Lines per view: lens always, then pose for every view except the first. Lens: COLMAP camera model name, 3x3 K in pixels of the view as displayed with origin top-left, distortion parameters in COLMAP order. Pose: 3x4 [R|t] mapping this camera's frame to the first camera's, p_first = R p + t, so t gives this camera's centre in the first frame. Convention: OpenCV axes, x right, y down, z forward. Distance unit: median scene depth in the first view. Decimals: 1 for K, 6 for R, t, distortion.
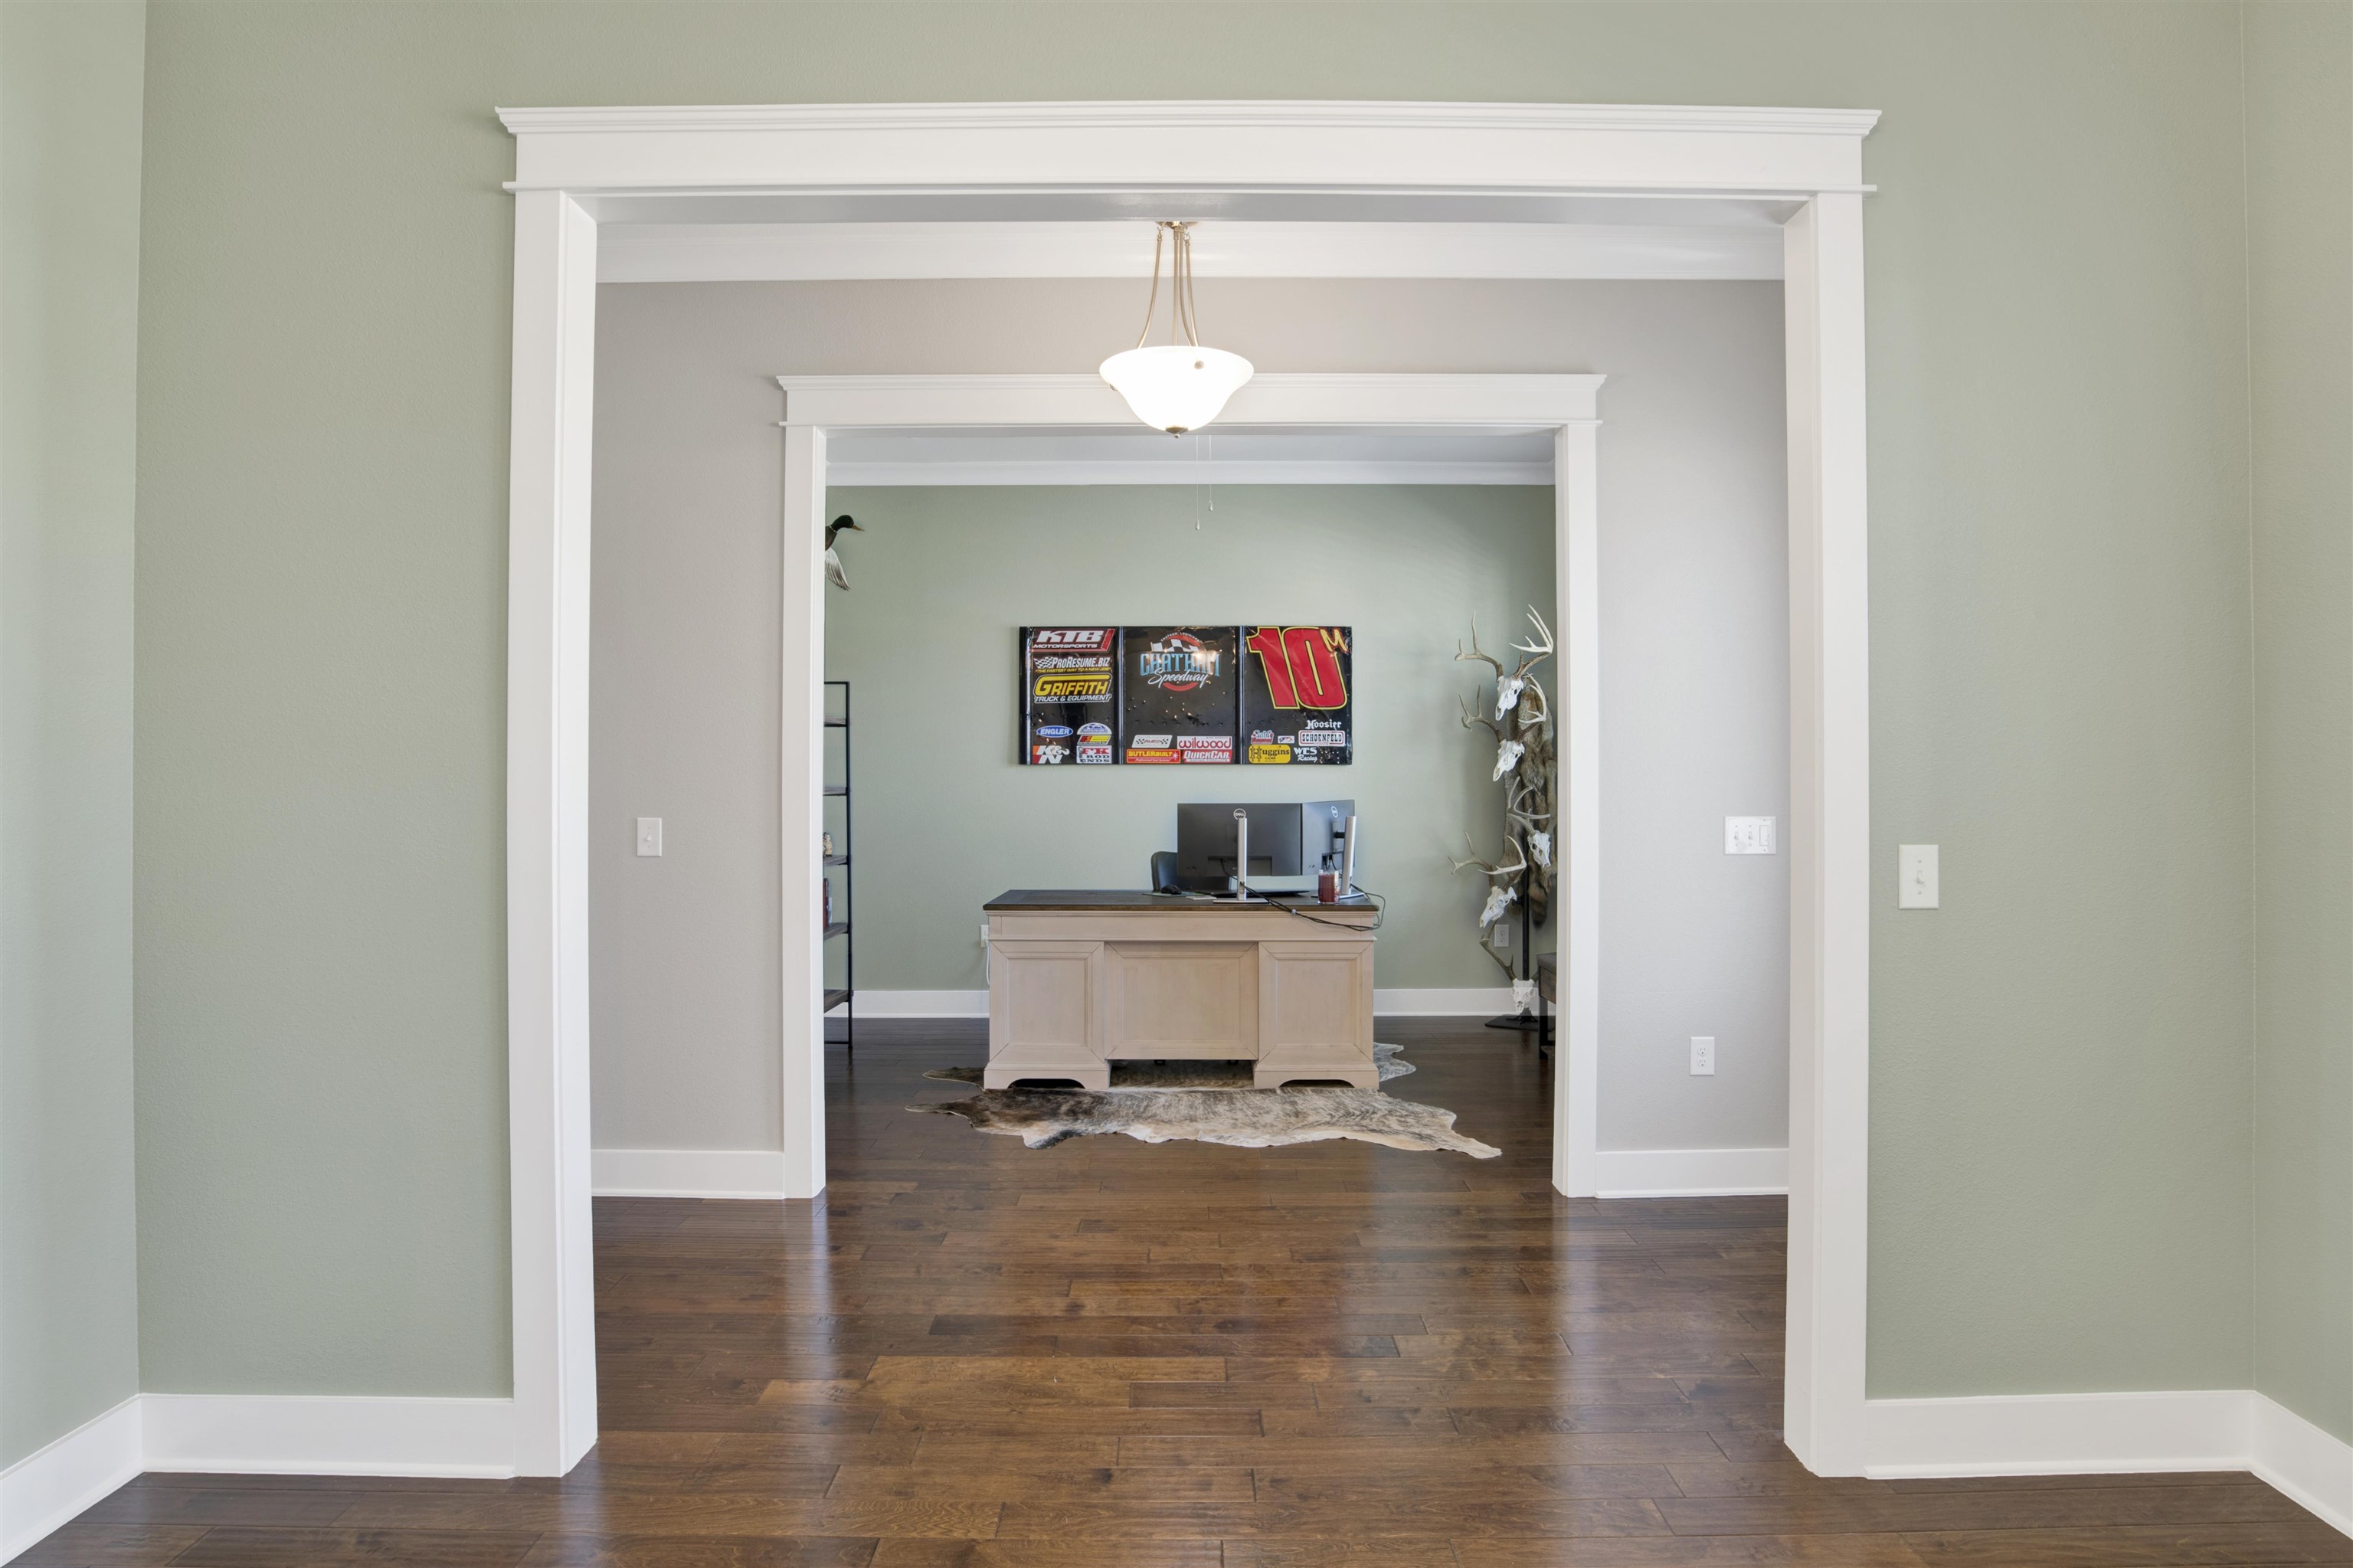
lens RADIAL K [[1382.0, 0, 1157.4], [0, 1382.0, 759.7], [0, 0, 1]] dist [-0.044017, 0.008437]
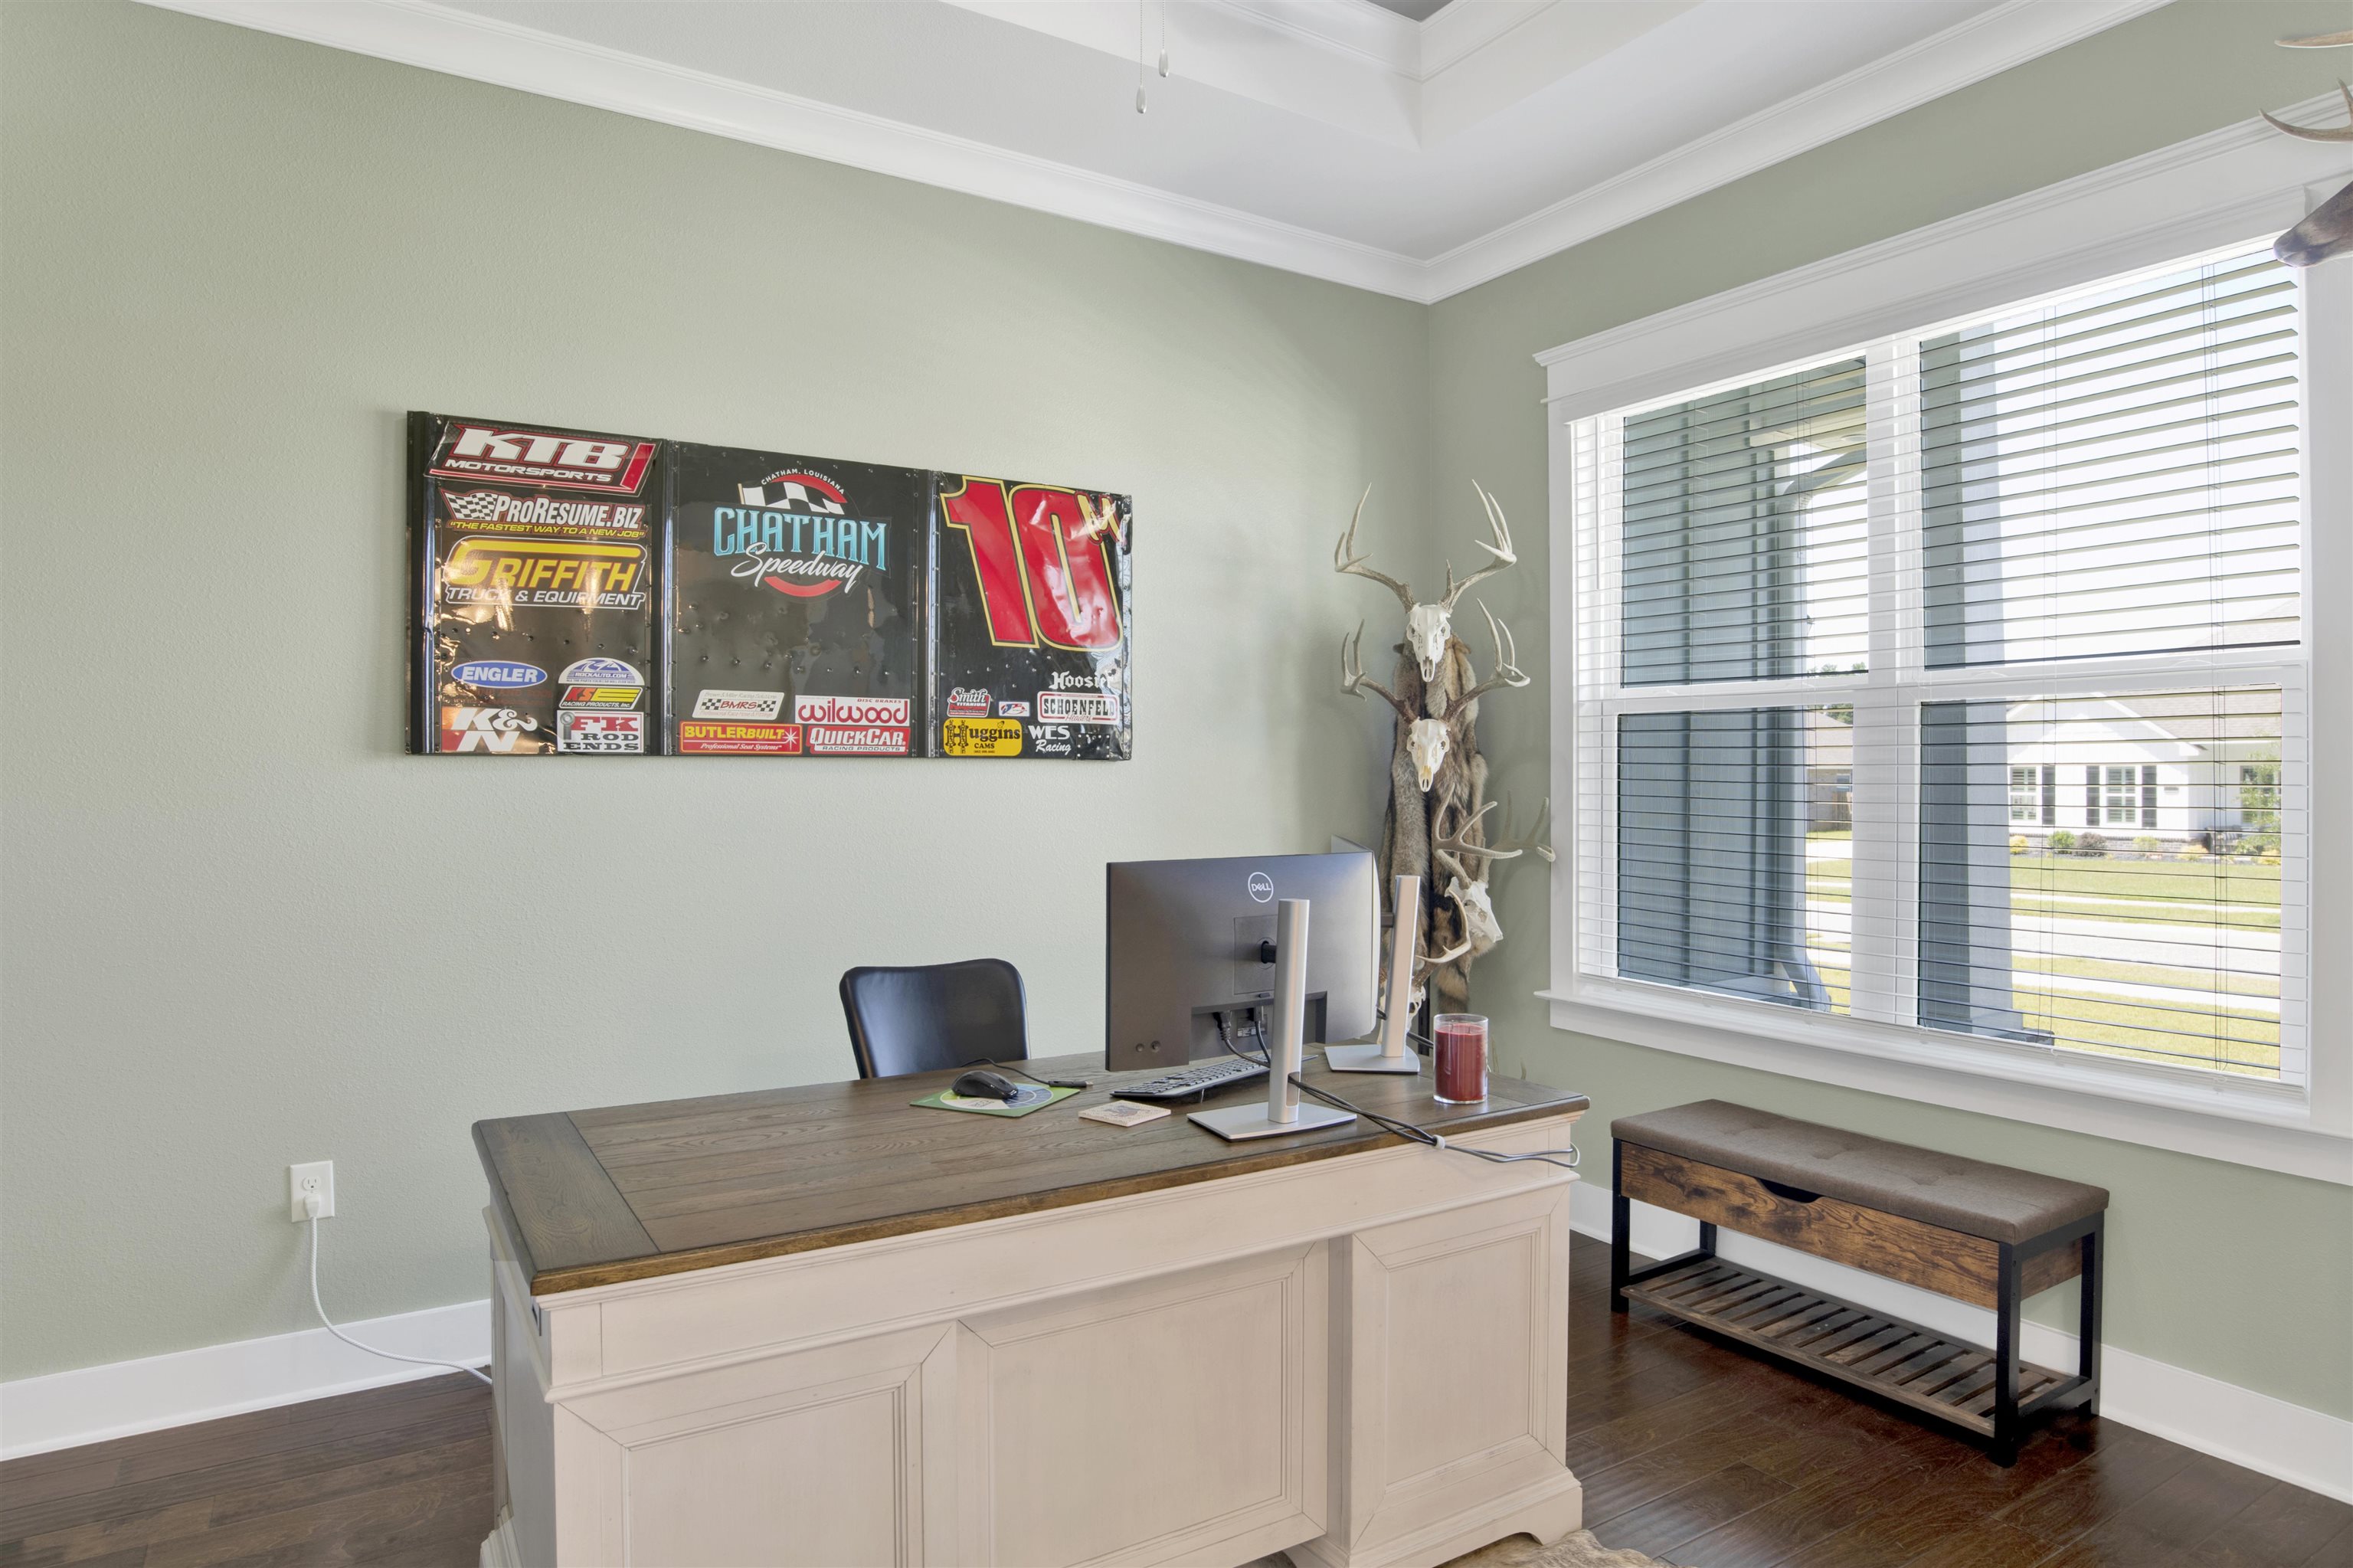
lens RADIAL K [[1382.0, 0, 1182.7], [0, 1382.0, 774.7], [0, 0, 1]] dist [-0.044017, 0.008437]
pose [[0.838918, 0.001801, 0.544255, -0.126770], [-0.005100, 0.999977, 0.004552, 0.006632], [-0.544234, -0.006594, 0.838908, 0.549686]]
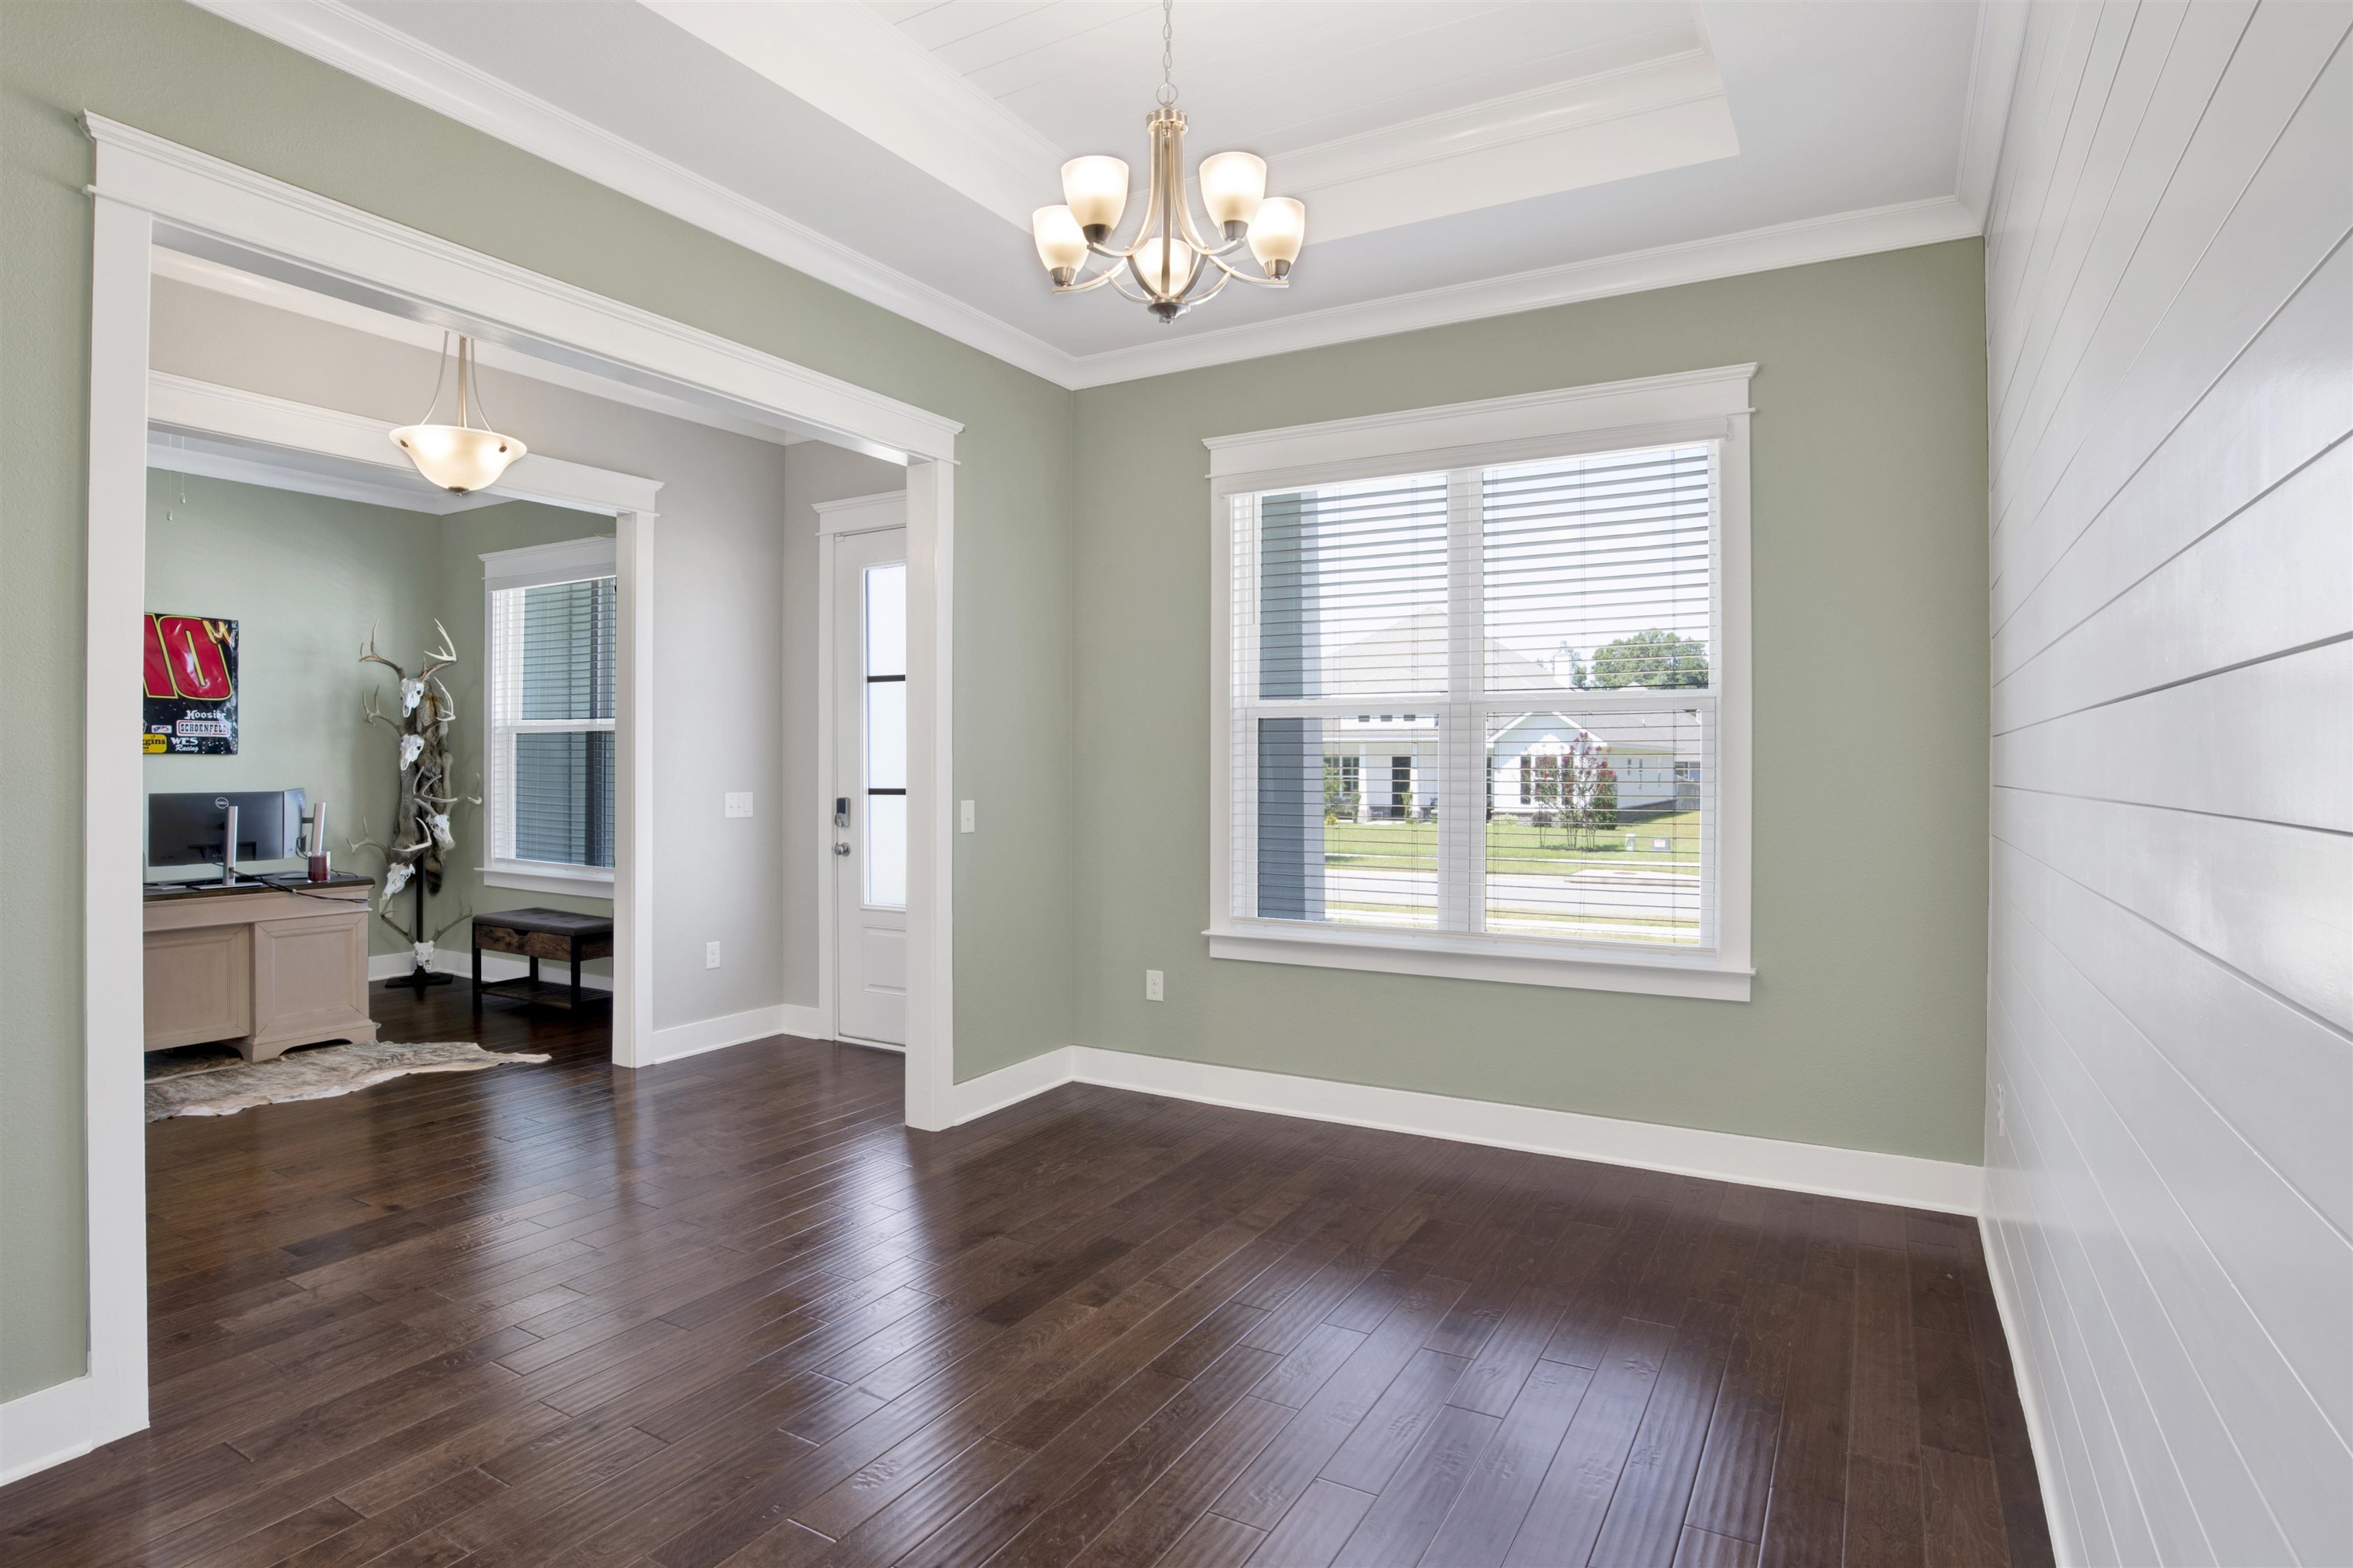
lens RADIAL K [[1235.2, 0, 1168.9], [0, 1235.2, 770.2], [0, 0, 1]] dist [-0.052675, 0.009411]
pose [[0.504240, -0.003901, 0.863555, -0.281036], [-0.009842, 0.999899, 0.010264, -0.000985], [-0.863507, -0.013675, 0.504151, -0.050805]]
